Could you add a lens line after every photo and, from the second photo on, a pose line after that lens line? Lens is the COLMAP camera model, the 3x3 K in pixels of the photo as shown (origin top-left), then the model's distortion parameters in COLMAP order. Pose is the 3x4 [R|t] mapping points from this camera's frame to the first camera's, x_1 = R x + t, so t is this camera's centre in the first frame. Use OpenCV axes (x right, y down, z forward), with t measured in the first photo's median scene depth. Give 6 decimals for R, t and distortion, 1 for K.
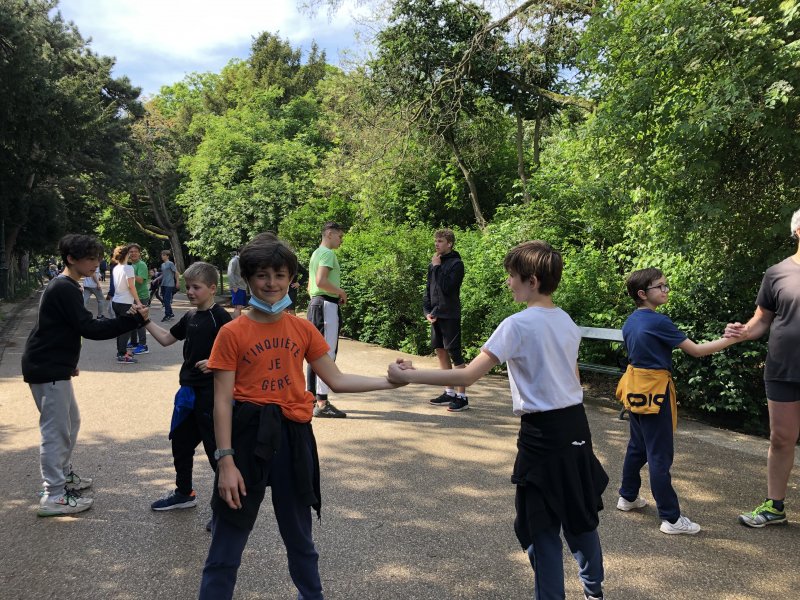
lens RADIAL K [[673.8, 0, 417.5], [0, 673.8, 280.1], [0, 0, 1]] dist [0.031986, -0.019360]
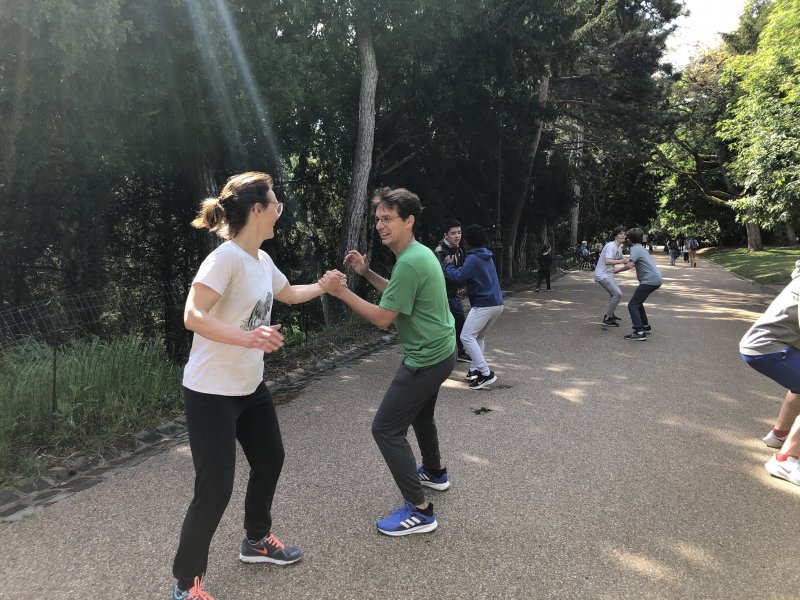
lens RADIAL K [[673.8, 0, 376.0], [0, 673.8, 283.4], [0, 0, 1]] dist [0.031986, -0.019360]
pose [[0.646855, 0.031857, -0.761947, -0.087892], [-0.001201, 0.999168, 0.040756, -0.007766], [0.762612, -0.025449, 0.646356, 0.376716]]
